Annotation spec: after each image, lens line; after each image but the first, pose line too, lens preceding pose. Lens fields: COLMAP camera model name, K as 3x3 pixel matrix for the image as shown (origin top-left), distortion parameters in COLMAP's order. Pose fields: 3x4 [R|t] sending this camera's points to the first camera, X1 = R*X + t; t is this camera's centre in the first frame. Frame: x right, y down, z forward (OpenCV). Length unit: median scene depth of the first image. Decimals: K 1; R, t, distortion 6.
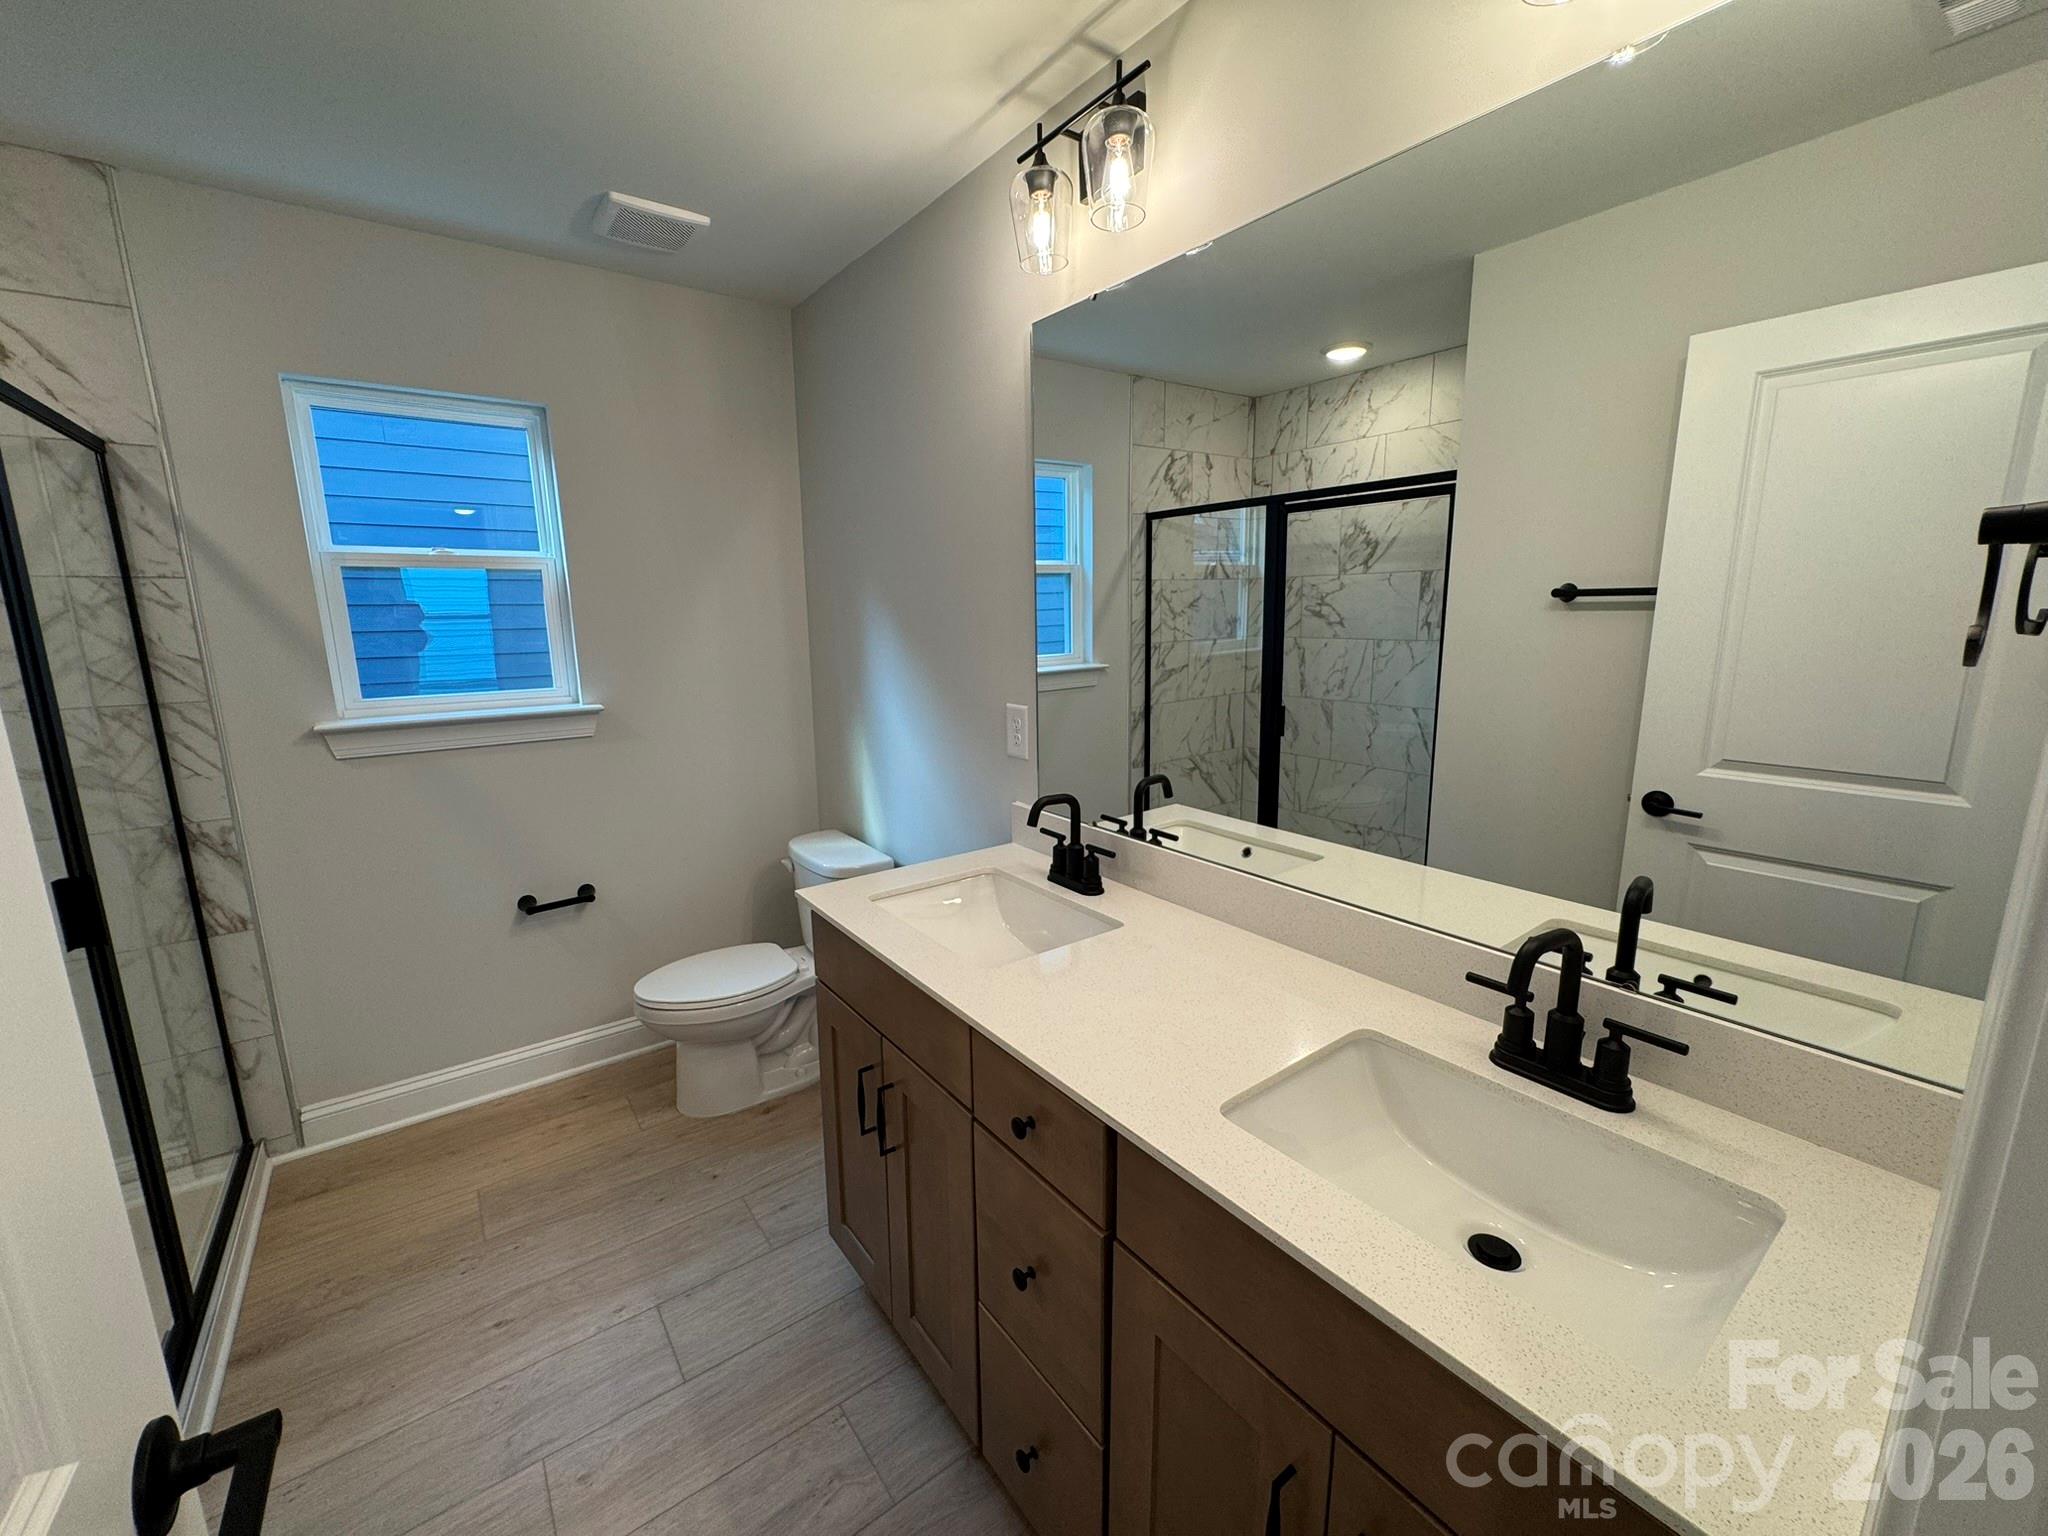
lens RADIAL K [[815.0, 0, 1025.3], [0, 815.0, 764.9], [0, 0, 1]] dist [-0.003565, -0.000072]
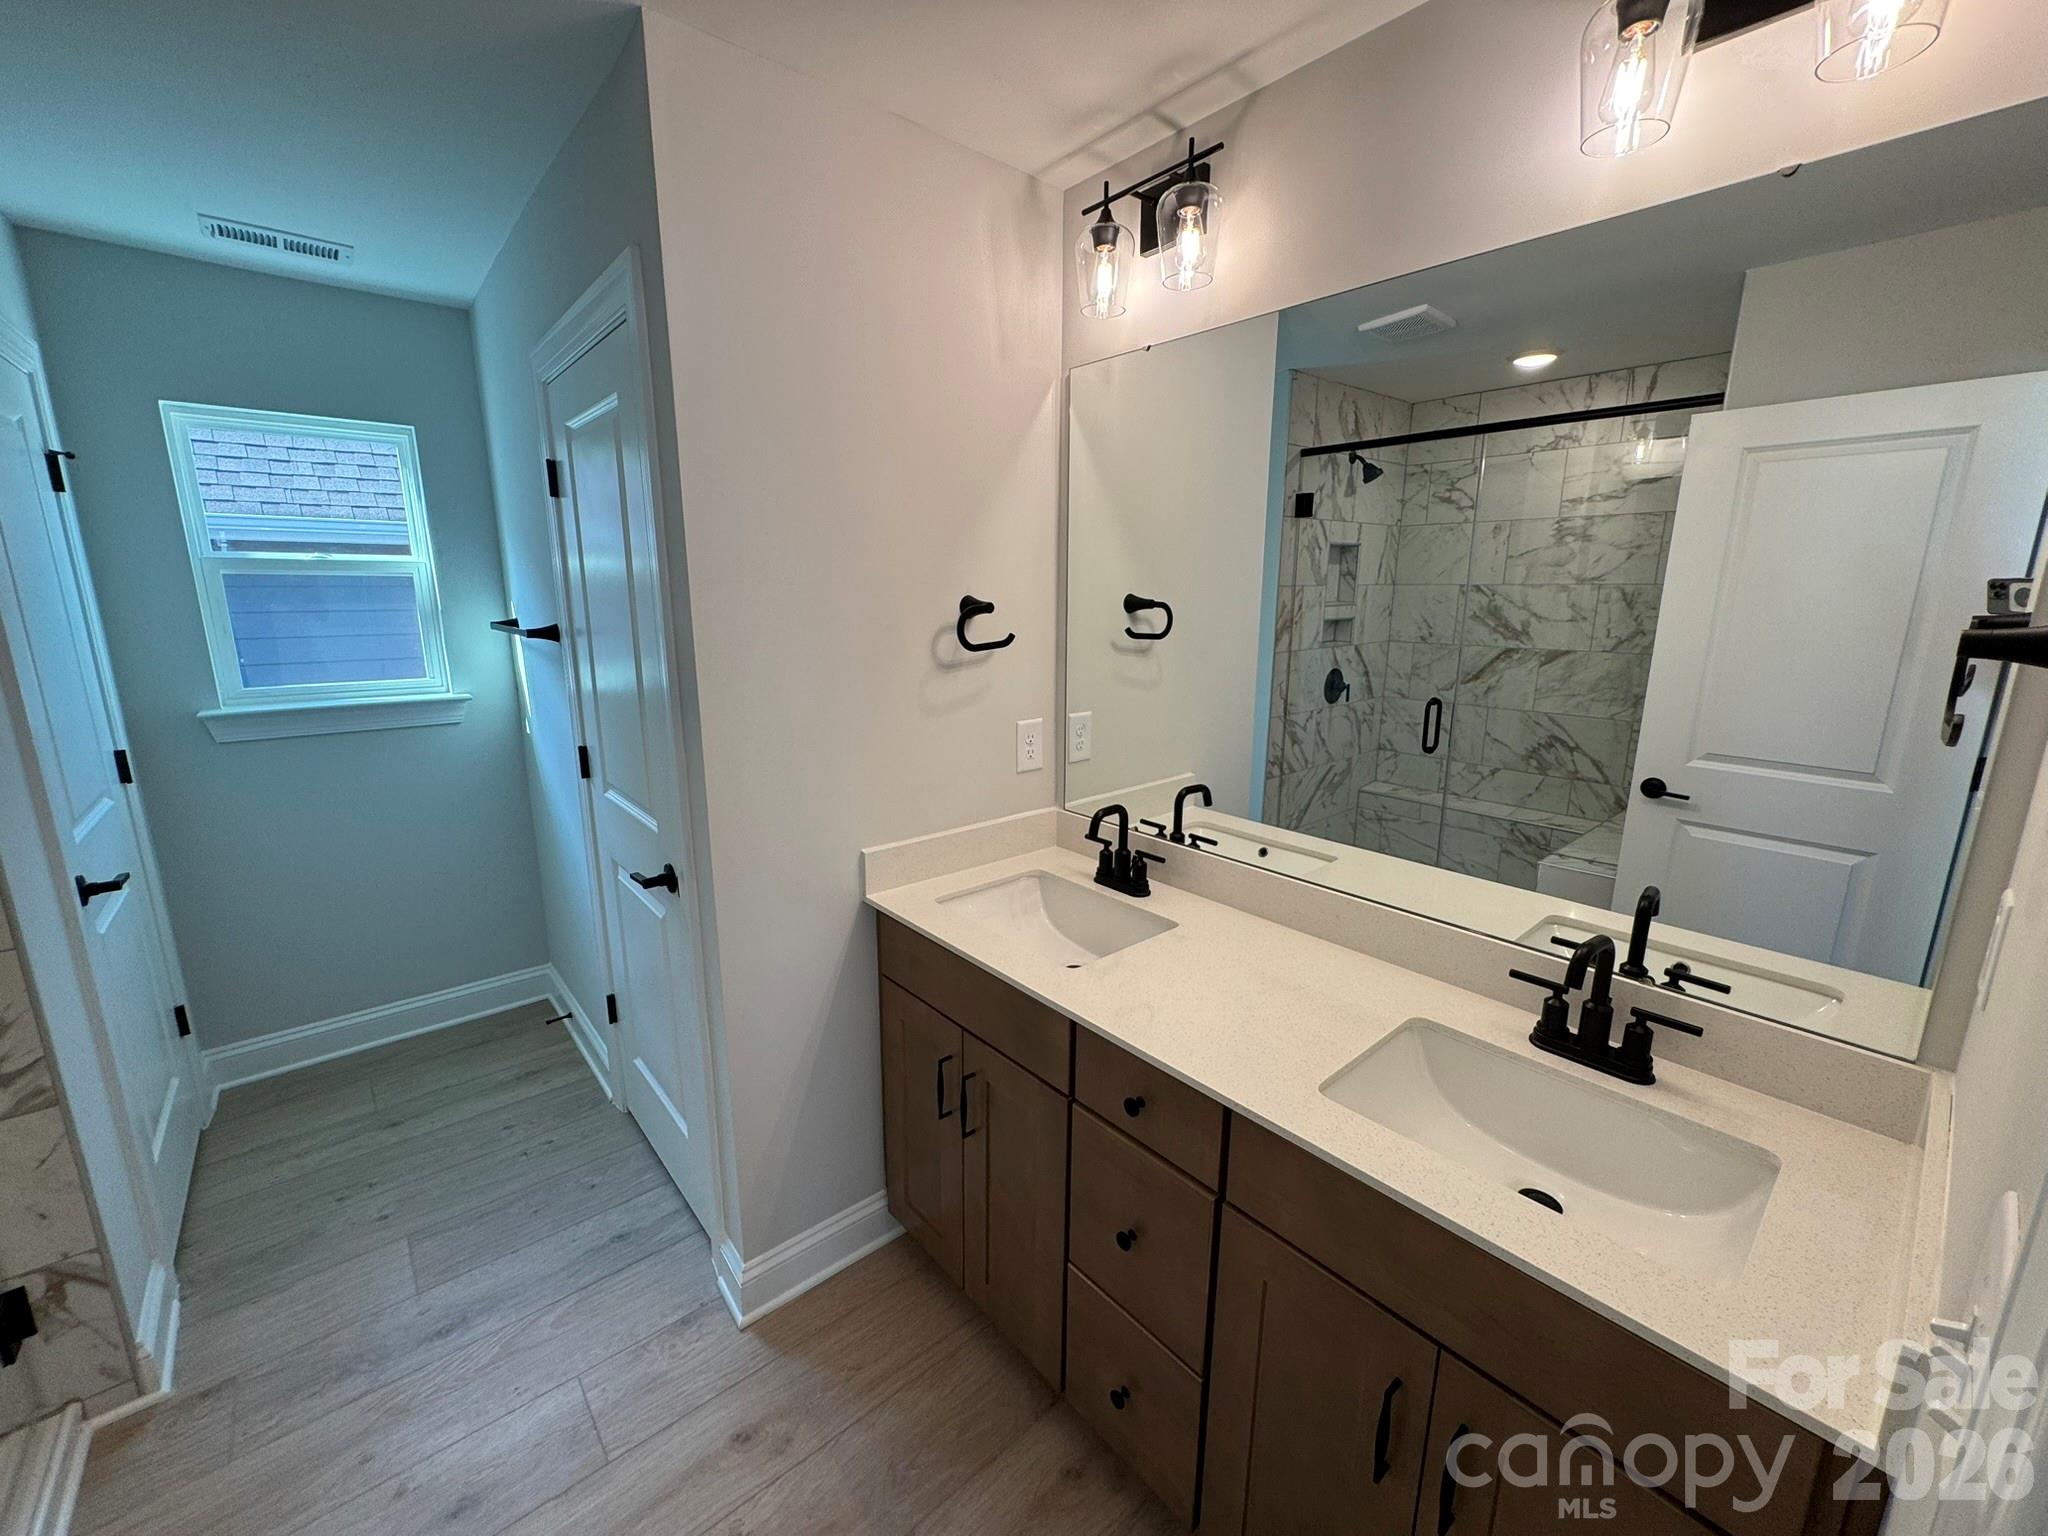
lens RADIAL K [[815.0, 0, 1025.3], [0, 815.0, 764.9], [0, 0, 1]] dist [-0.003565, -0.000072]
pose [[0.997636, 0.002549, 0.068674, -0.179218], [-0.004085, 0.999744, 0.022239, -0.047708], [-0.068600, -0.022467, 0.997391, -0.090203]]
